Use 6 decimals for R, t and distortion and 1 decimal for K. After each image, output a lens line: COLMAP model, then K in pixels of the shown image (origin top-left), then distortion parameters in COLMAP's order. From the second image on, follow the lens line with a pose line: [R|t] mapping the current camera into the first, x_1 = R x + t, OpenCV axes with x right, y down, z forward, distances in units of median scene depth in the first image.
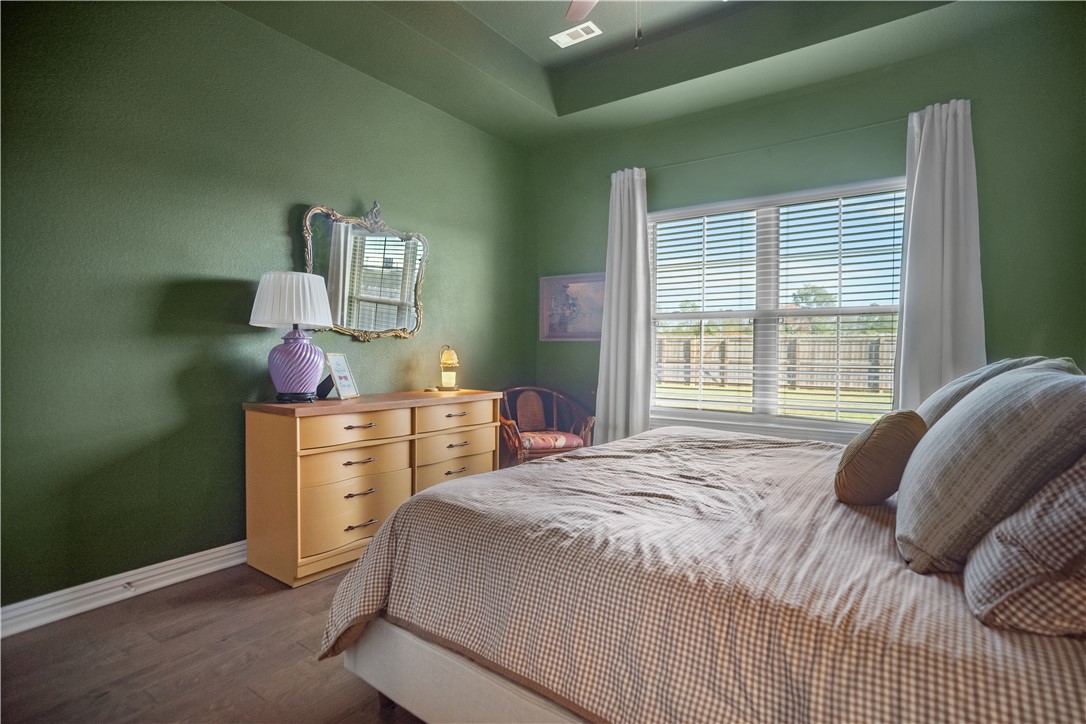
lens RADIAL K [[562.8, 0, 543.3], [0, 562.8, 350.4], [0, 0, 1]] dist [-0.072538, 0.051031]
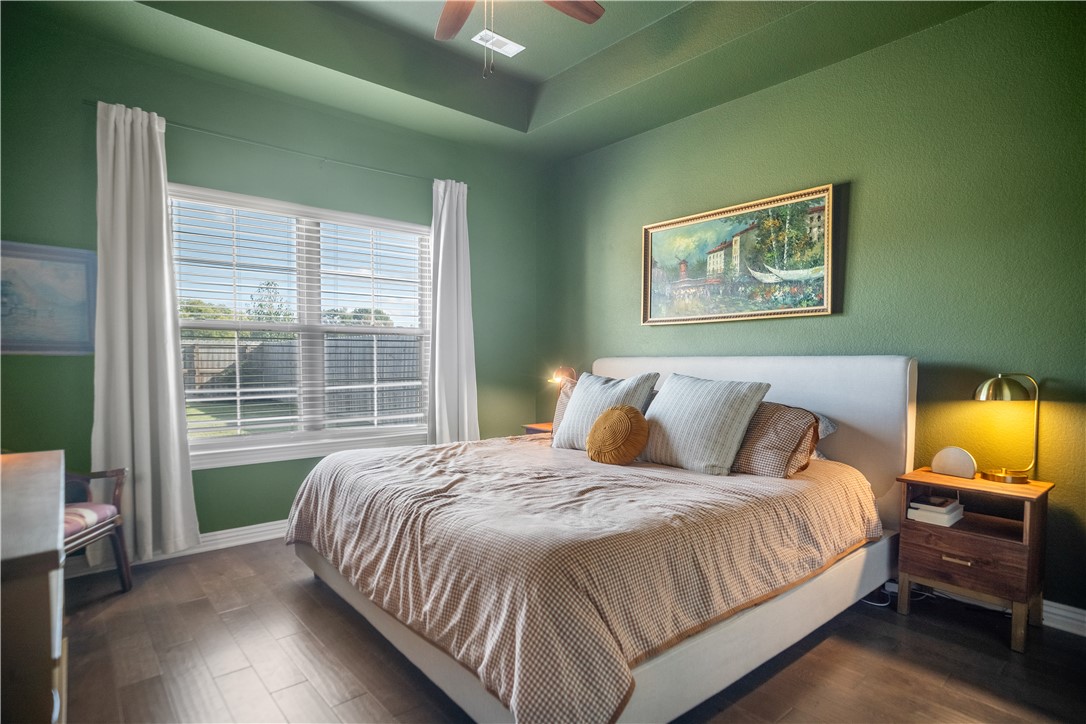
lens RADIAL K [[606.7, 0, 543.0], [0, 606.7, 362.0], [0, 0, 1]] dist [-0.085001, 0.067641]
pose [[0.190810, -0.008158, 0.981593, -1.072537], [0.002838, 0.999966, 0.007759, -0.029371], [-0.981623, 0.001305, 0.190826, 0.815656]]
